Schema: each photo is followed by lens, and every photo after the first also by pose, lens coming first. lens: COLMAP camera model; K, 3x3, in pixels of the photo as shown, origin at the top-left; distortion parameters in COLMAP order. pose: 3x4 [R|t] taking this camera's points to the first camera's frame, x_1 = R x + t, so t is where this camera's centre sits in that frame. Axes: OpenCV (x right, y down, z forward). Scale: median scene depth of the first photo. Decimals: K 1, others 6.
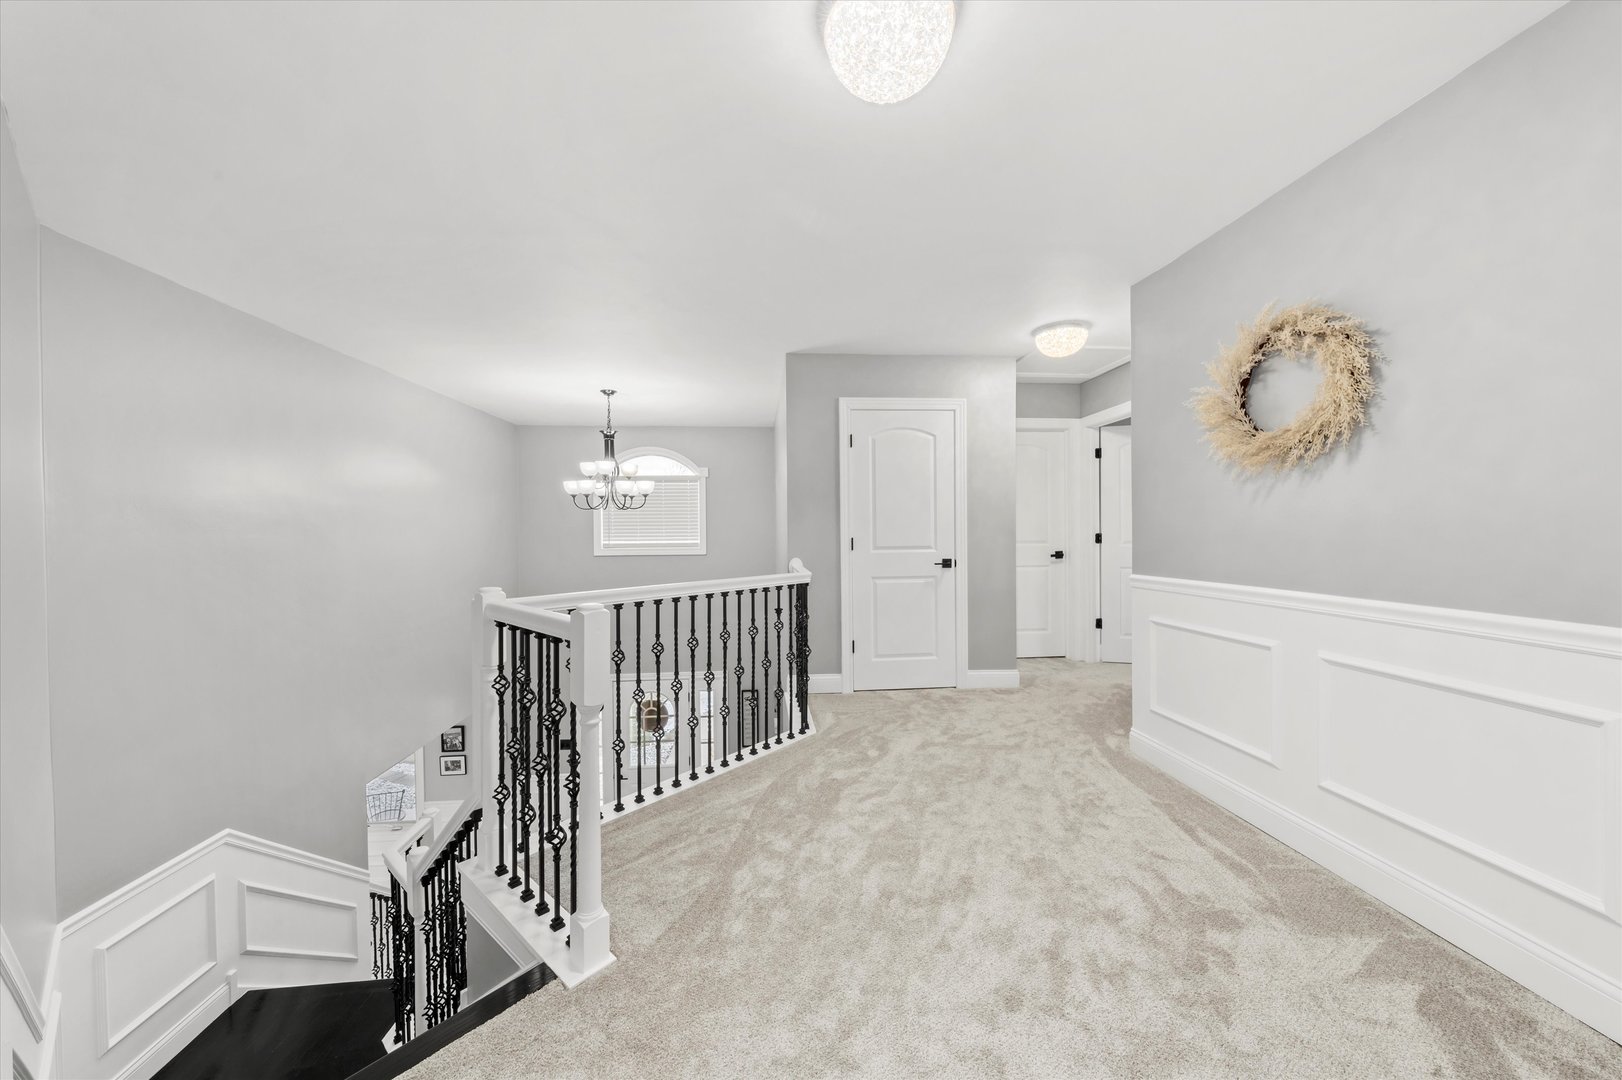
lens RADIAL K [[570.3, 0, 812.9], [0, 570.3, 535.5], [0, 0, 1]] dist [0.000633, 0.000061]
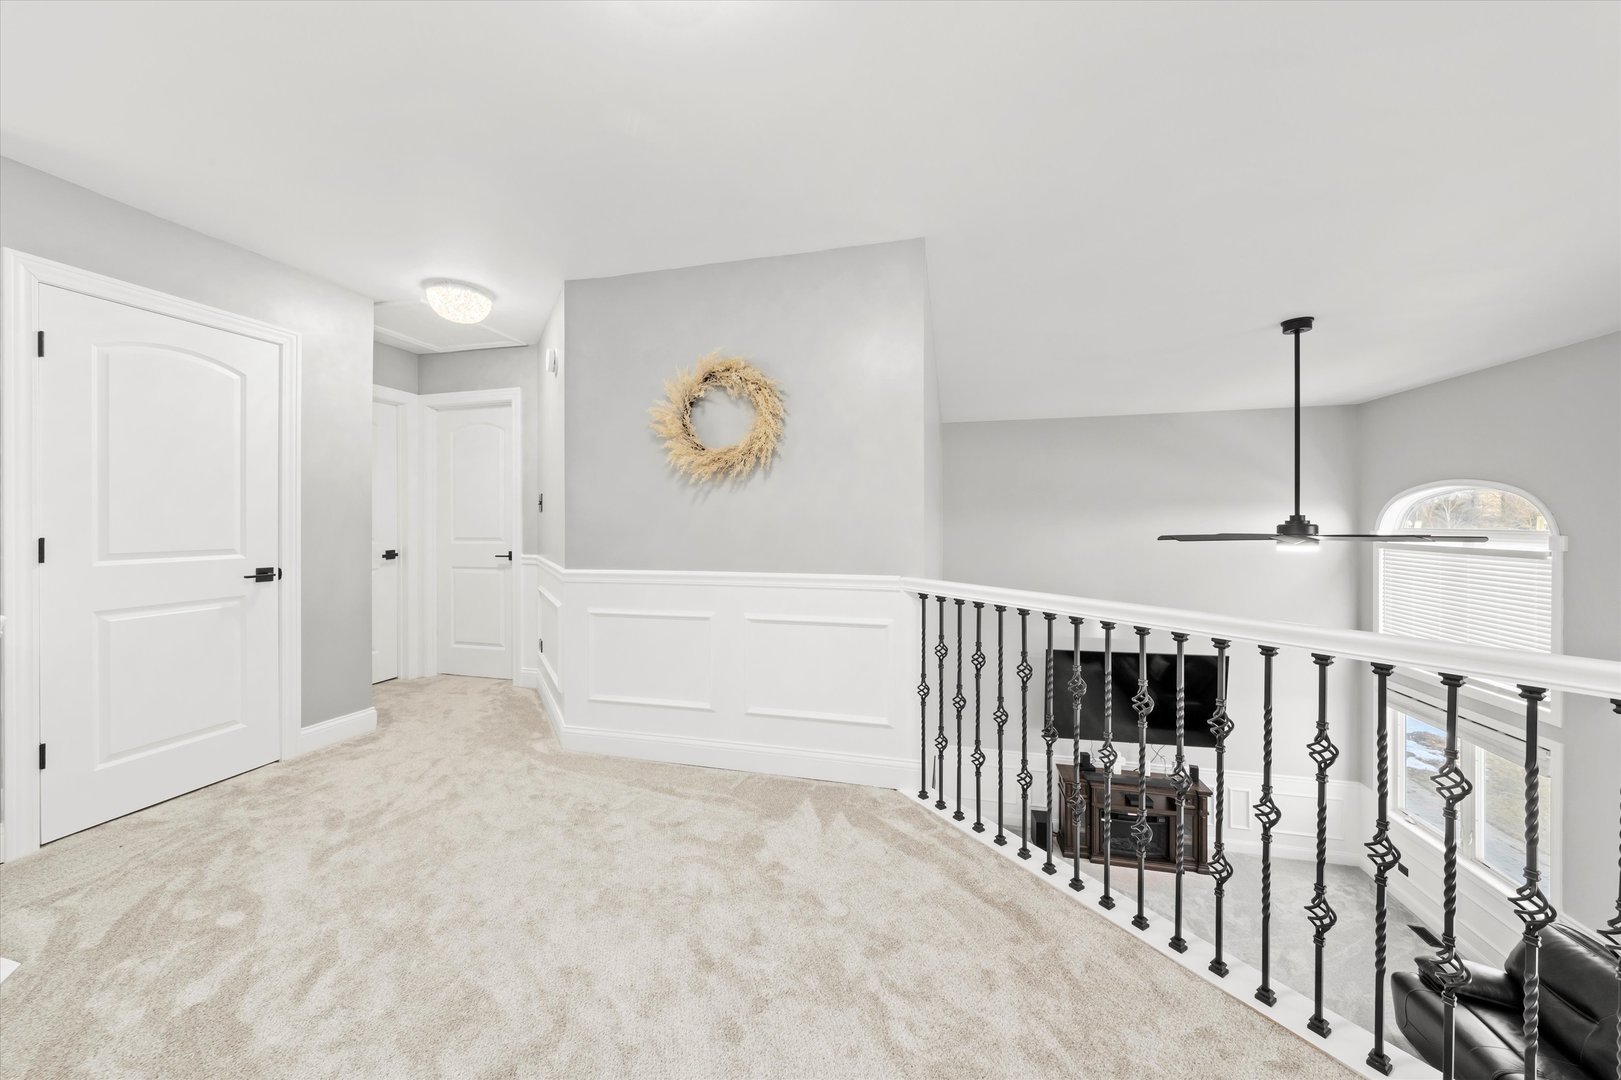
lens RADIAL K [[569.2, 0, 811.1], [0, 569.2, 521.2], [0, 0, 1]] dist [0.000253, -0.000029]
pose [[0.339246, 0.010031, 0.940644, -0.268992], [0.005328, 0.999907, -0.012584, -0.001198], [-0.940683, 0.009281, 0.339161, 0.307748]]
